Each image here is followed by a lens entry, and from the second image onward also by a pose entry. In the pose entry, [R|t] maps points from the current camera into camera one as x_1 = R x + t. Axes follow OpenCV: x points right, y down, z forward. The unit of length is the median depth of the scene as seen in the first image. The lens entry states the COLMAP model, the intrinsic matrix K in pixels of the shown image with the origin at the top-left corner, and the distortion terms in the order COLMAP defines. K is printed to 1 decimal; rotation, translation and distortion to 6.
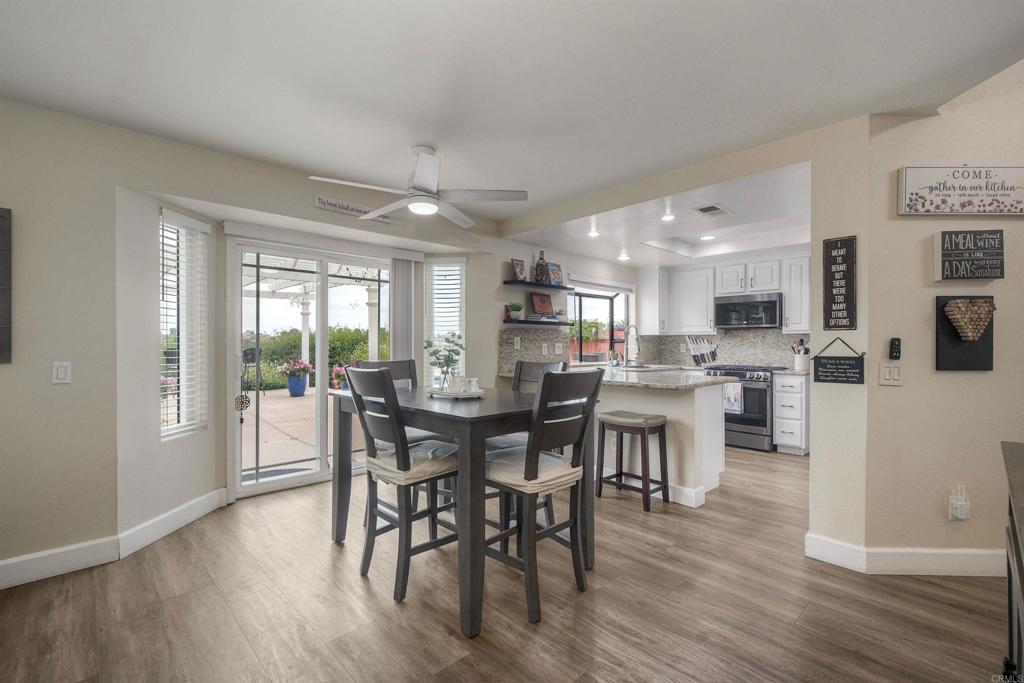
lens RADIAL K [[455.7, 0, 507.2], [0, 455.7, 345.0], [0, 0, 1]] dist [-0.003939, -0.001197]
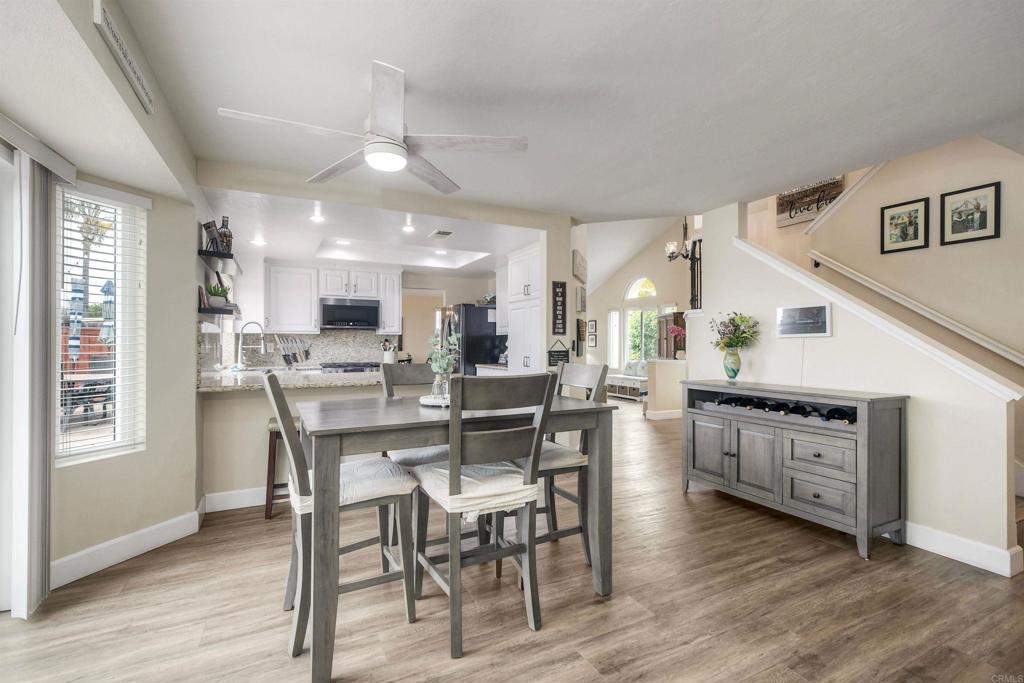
lens RADIAL K [[455.7, 0, 508.1], [0, 455.7, 344.2], [0, 0, 1]] dist [-0.003939, -0.001197]
pose [[0.284944, -0.006825, 0.958520, -0.956303], [0.003667, 0.999975, 0.006030, -0.010110], [-0.958537, 0.001797, 0.284962, 0.684930]]
